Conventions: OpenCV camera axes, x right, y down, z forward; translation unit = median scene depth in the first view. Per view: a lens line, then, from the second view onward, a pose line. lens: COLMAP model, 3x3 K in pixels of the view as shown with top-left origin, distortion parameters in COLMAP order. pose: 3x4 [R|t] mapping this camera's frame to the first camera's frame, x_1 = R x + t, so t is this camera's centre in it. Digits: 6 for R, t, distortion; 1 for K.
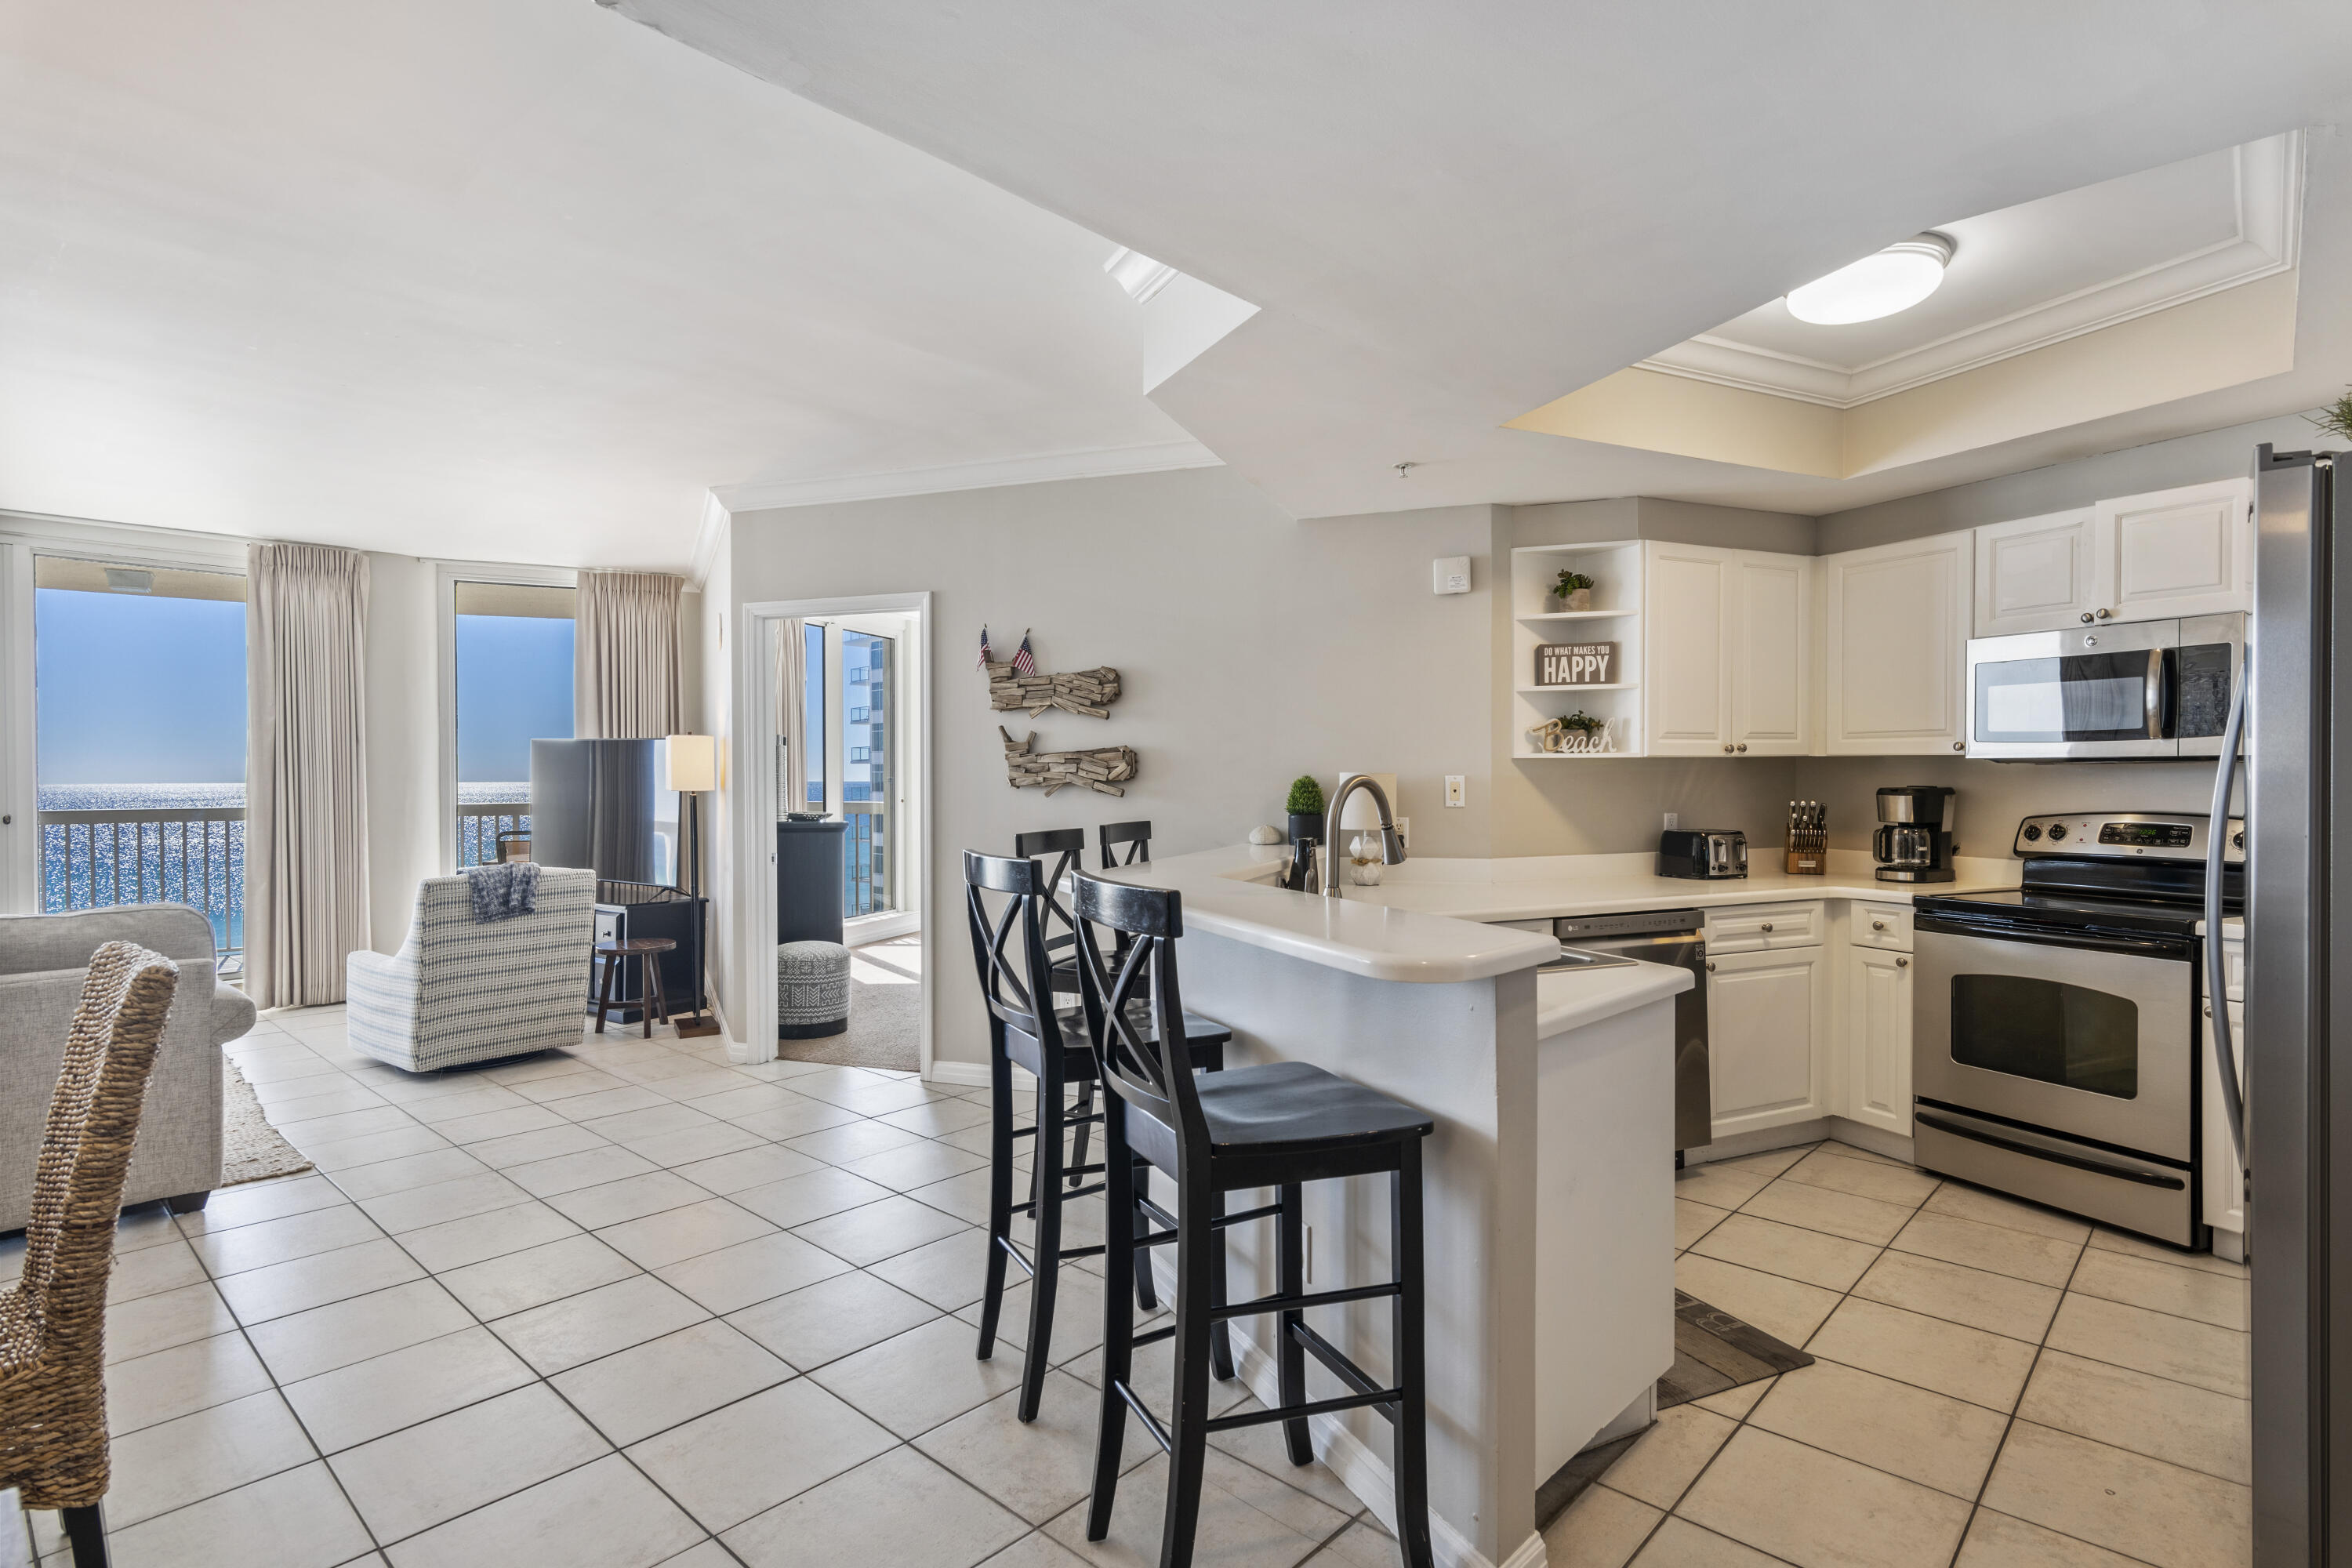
lens RADIAL K [[1186.0, 0, 1176.0], [0, 1186.0, 784.0], [0, 0, 1]] dist [0.001306, 0.001085]
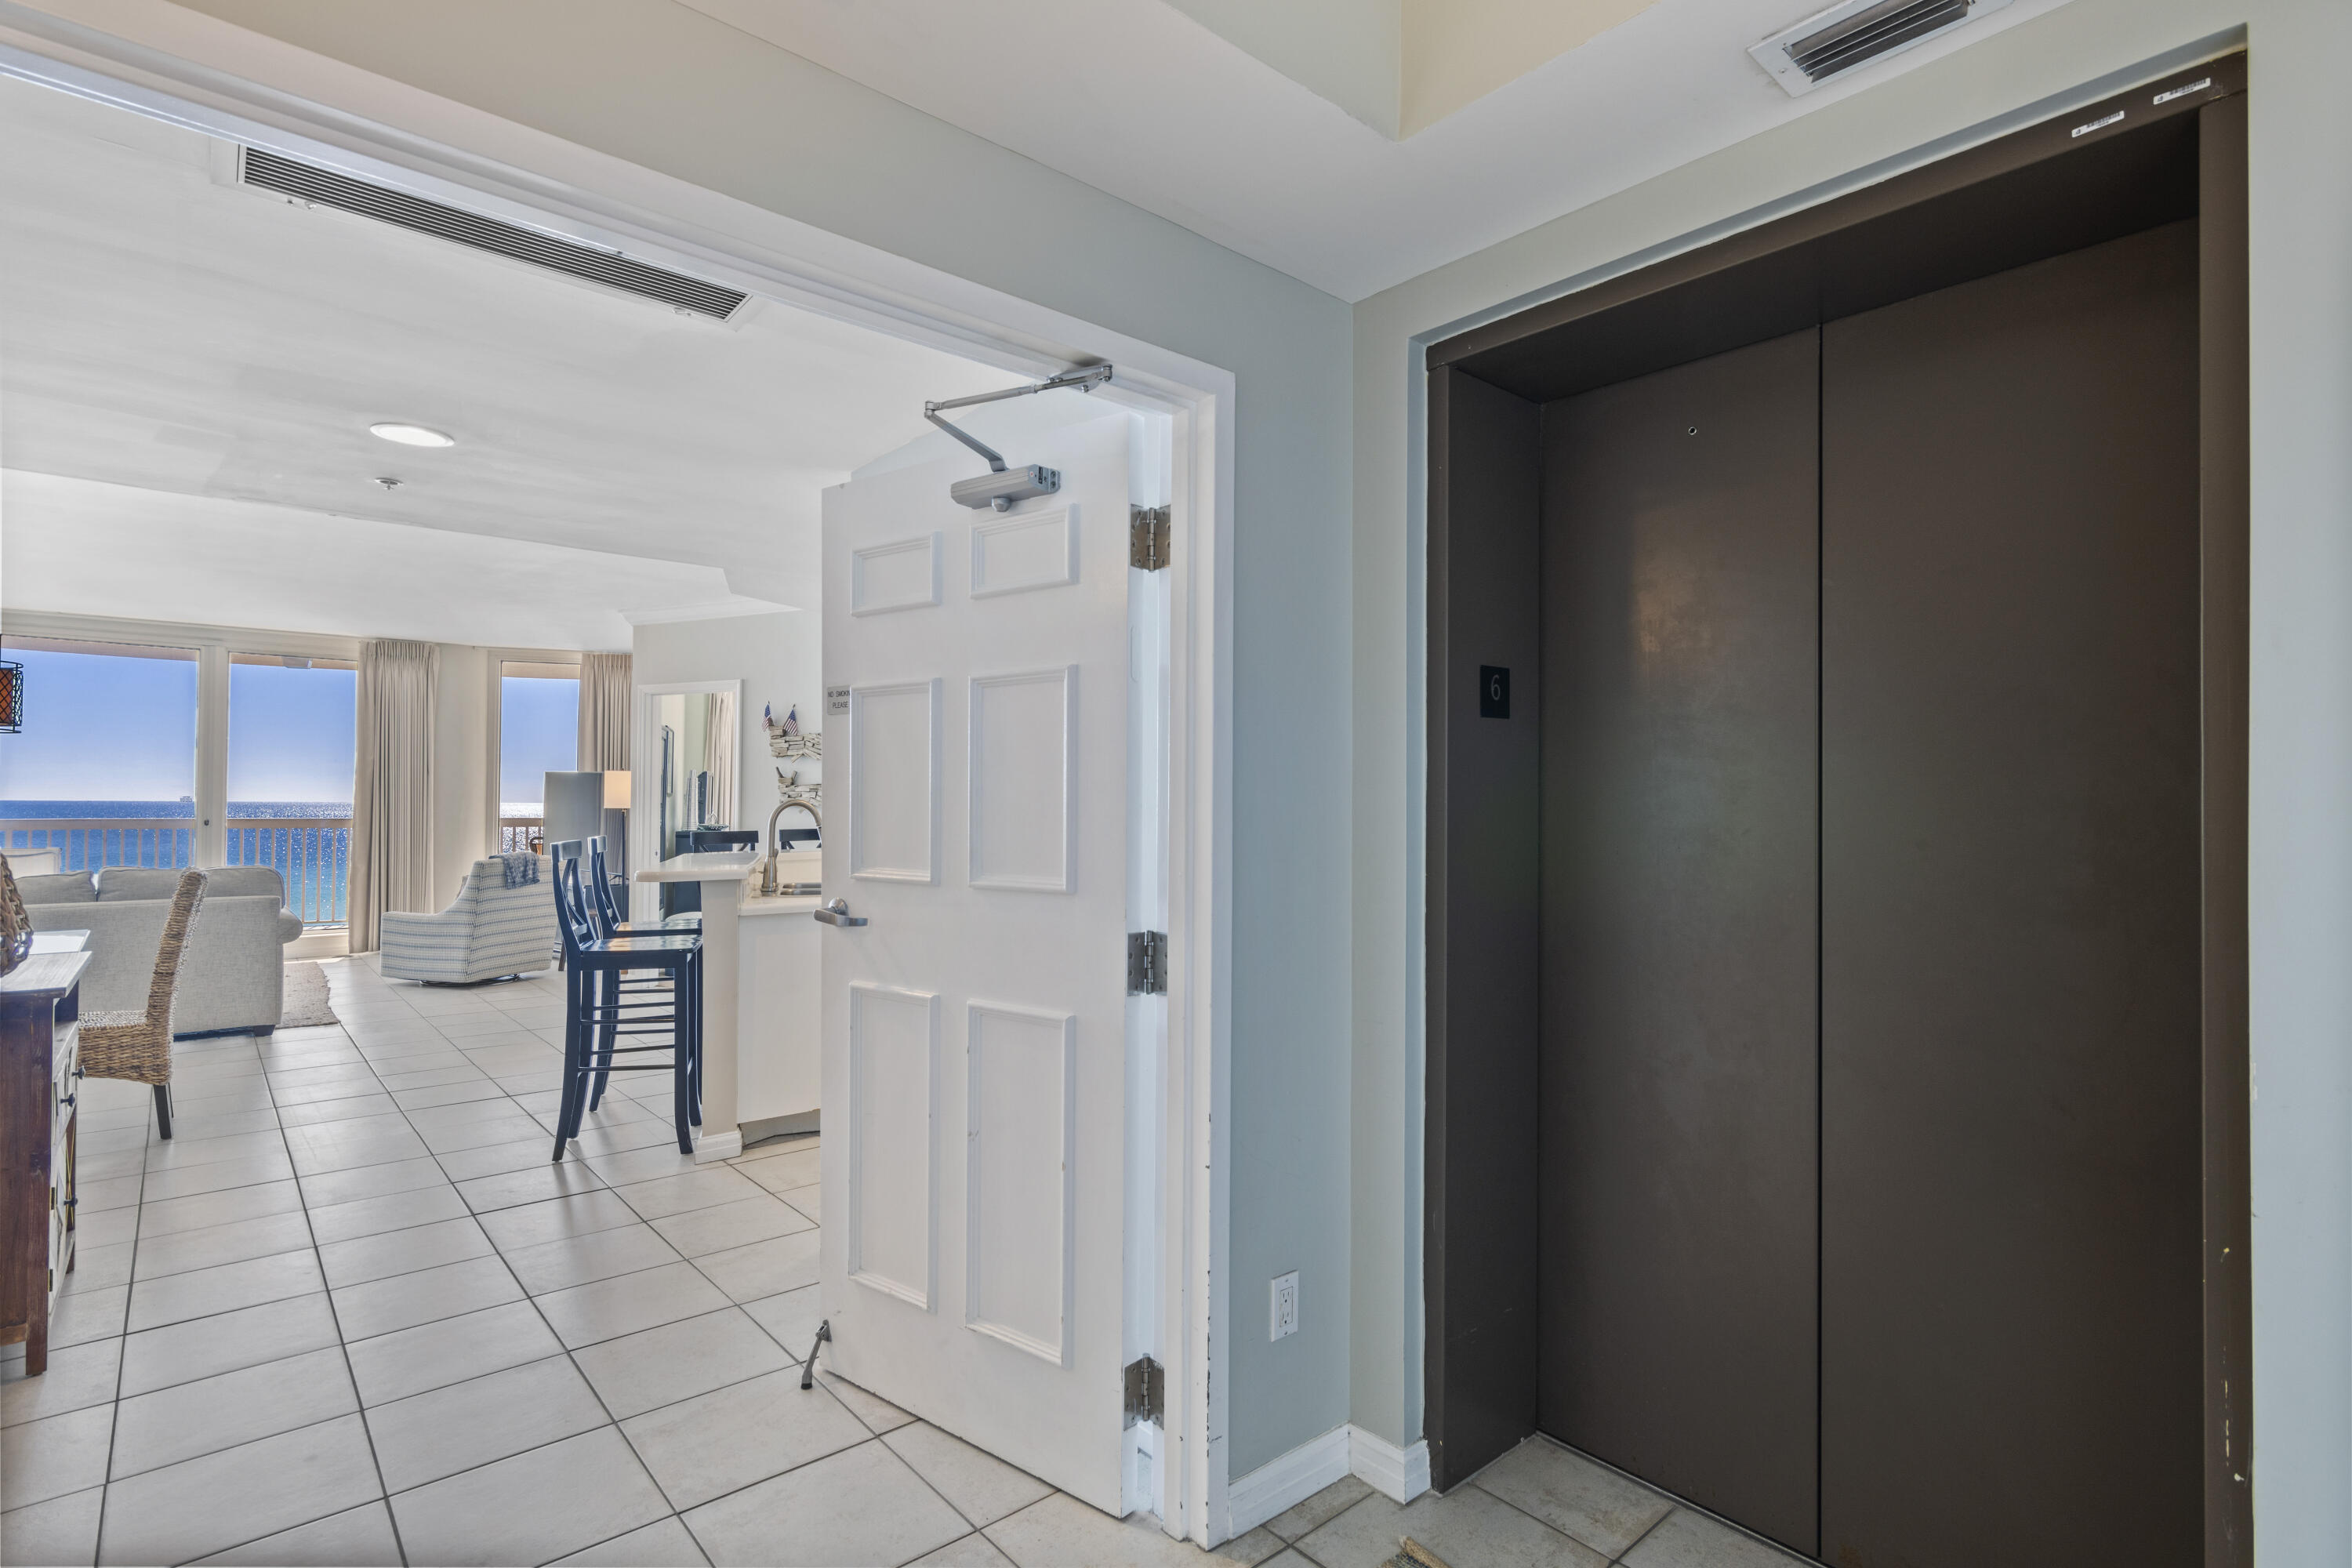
lens RADIAL K [[1146.0, 0, 1187.4], [0, 1146.0, 786.4], [0, 0, 1]] dist [0.000144, -0.000606]
pose [[0.994578, 0.007710, -0.103708, 0.543289], [-0.009746, 0.999769, -0.019143, -0.000035], [0.103537, 0.020050, 0.994424, -0.437227]]
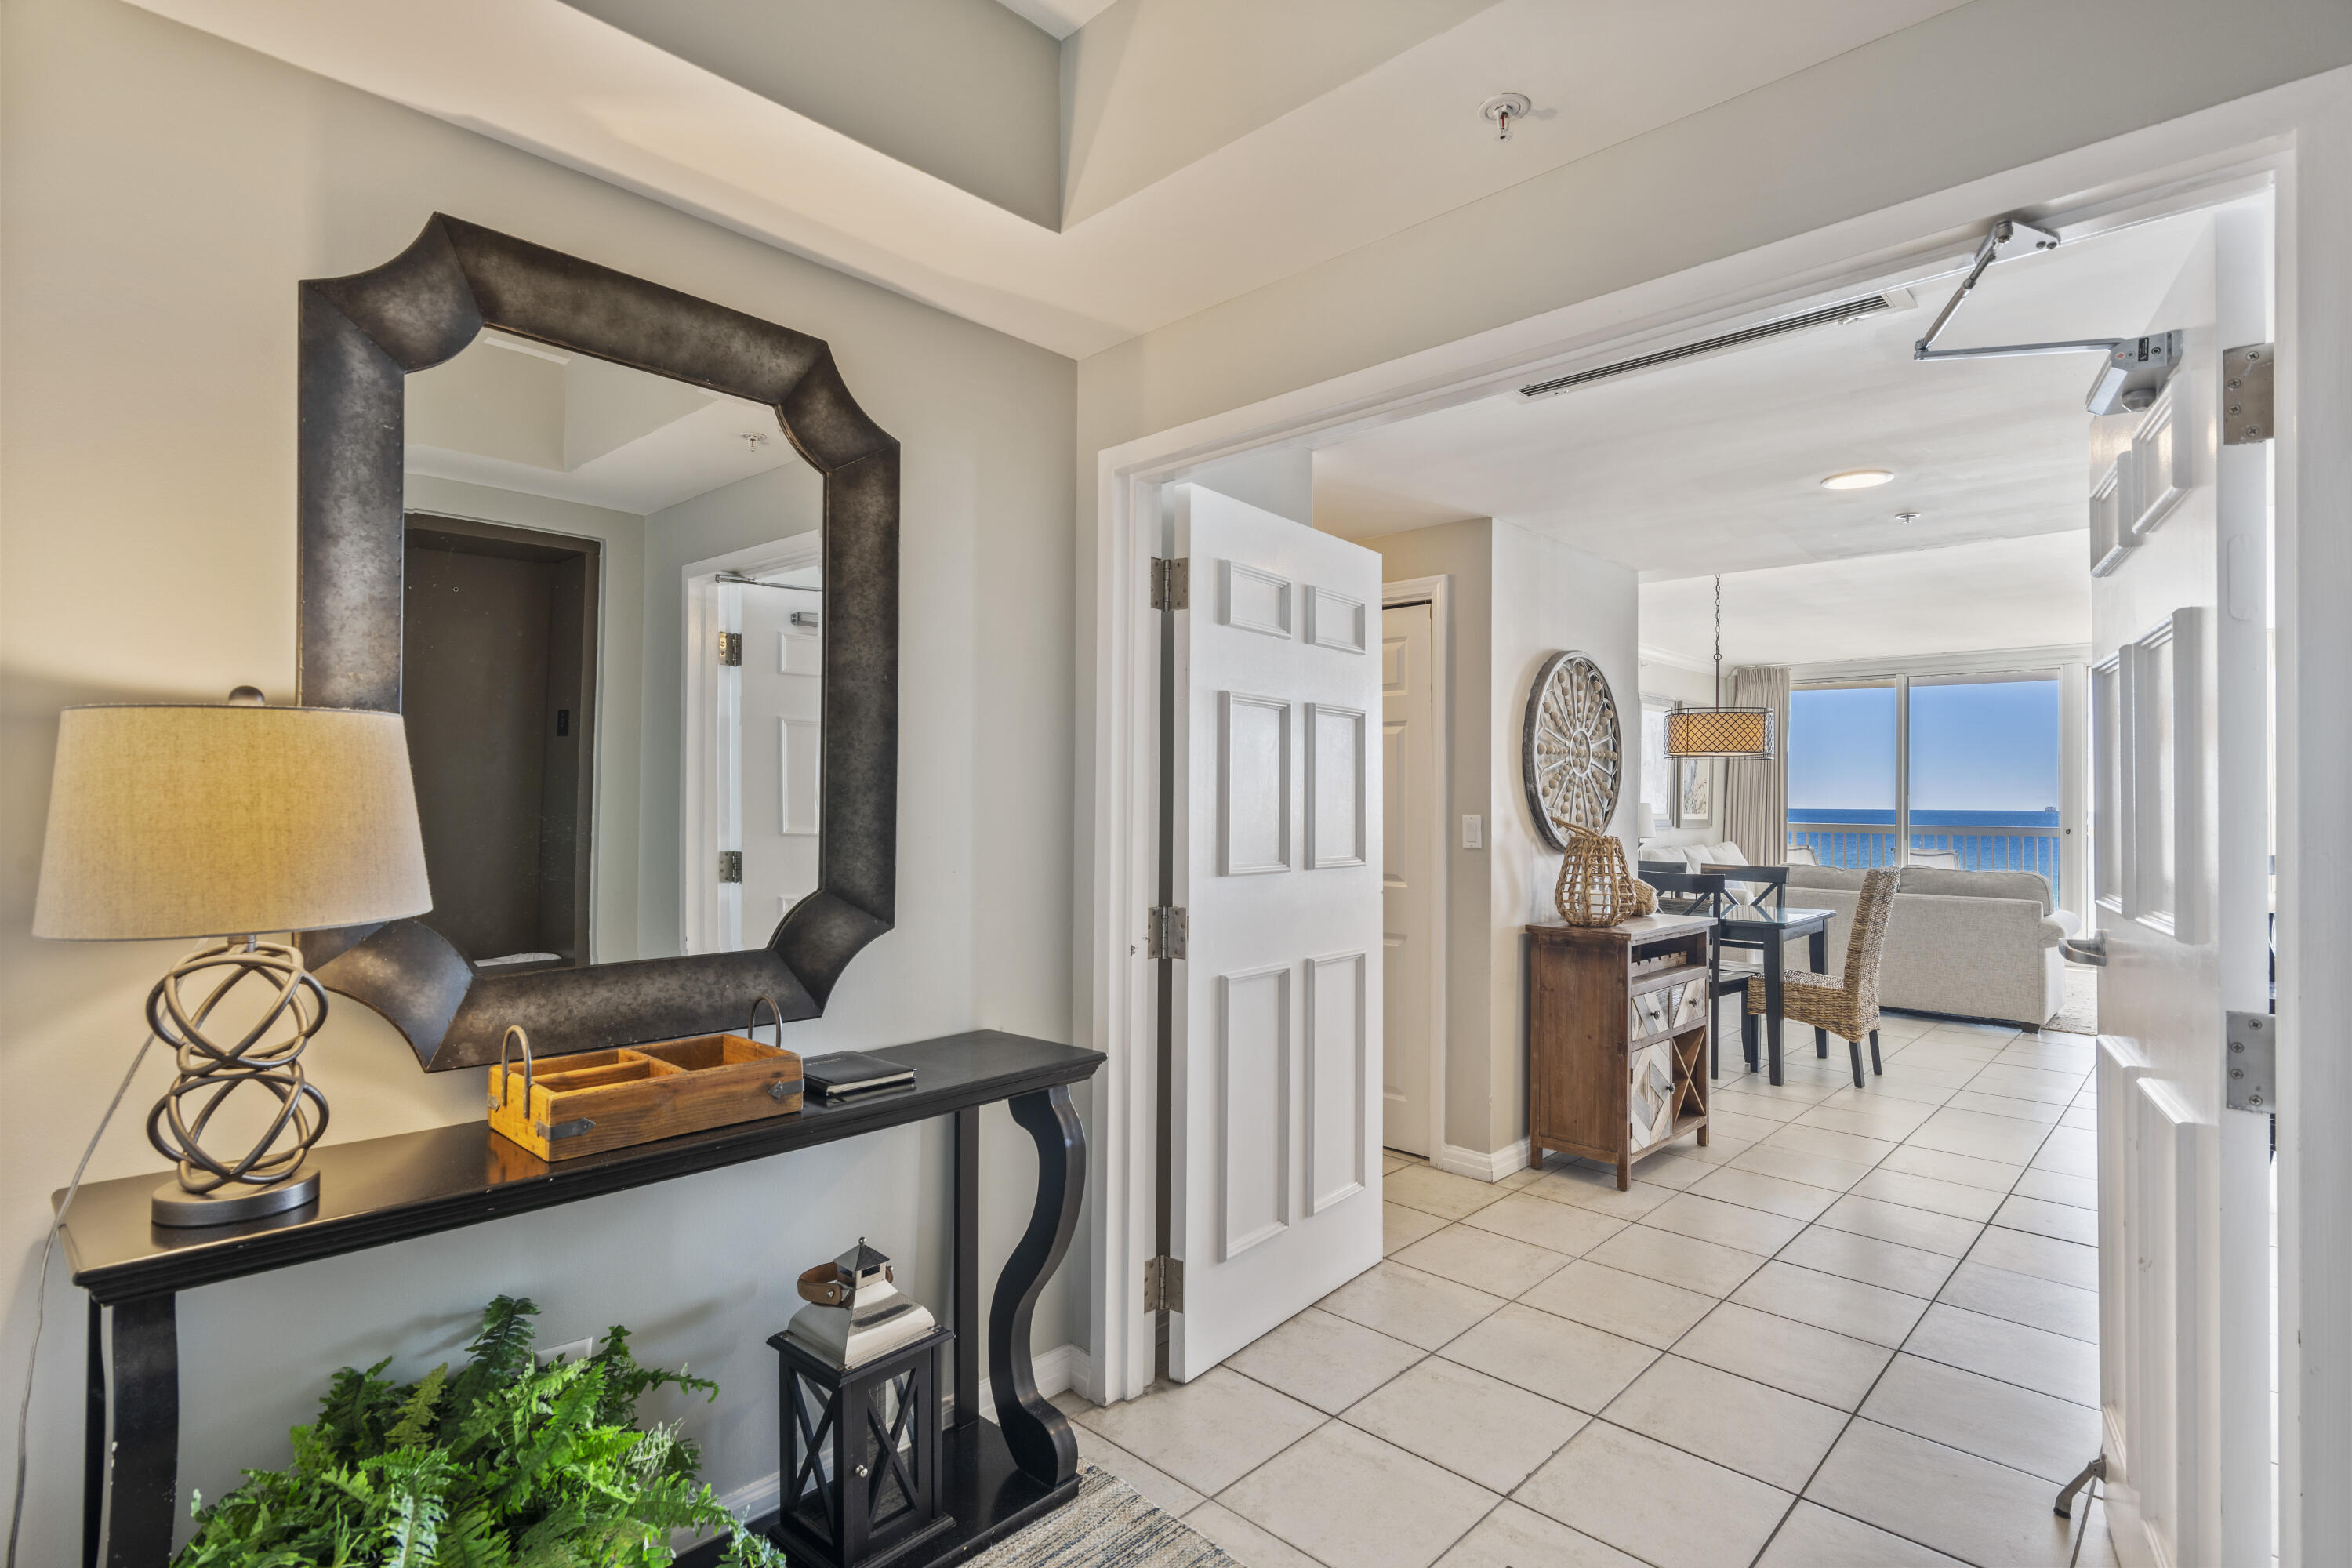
lens RADIAL K [[1146.8, 0, 1172.9], [0, 1146.8, 798.4], [0, 0, 1]] dist [-0.000007, 0.000104]
pose [[-0.010604, 0.002527, -0.999941, 0.753466], [-0.013379, 0.999907, 0.002669, -0.002844], [0.999854, 0.013407, -0.010569, -0.268919]]
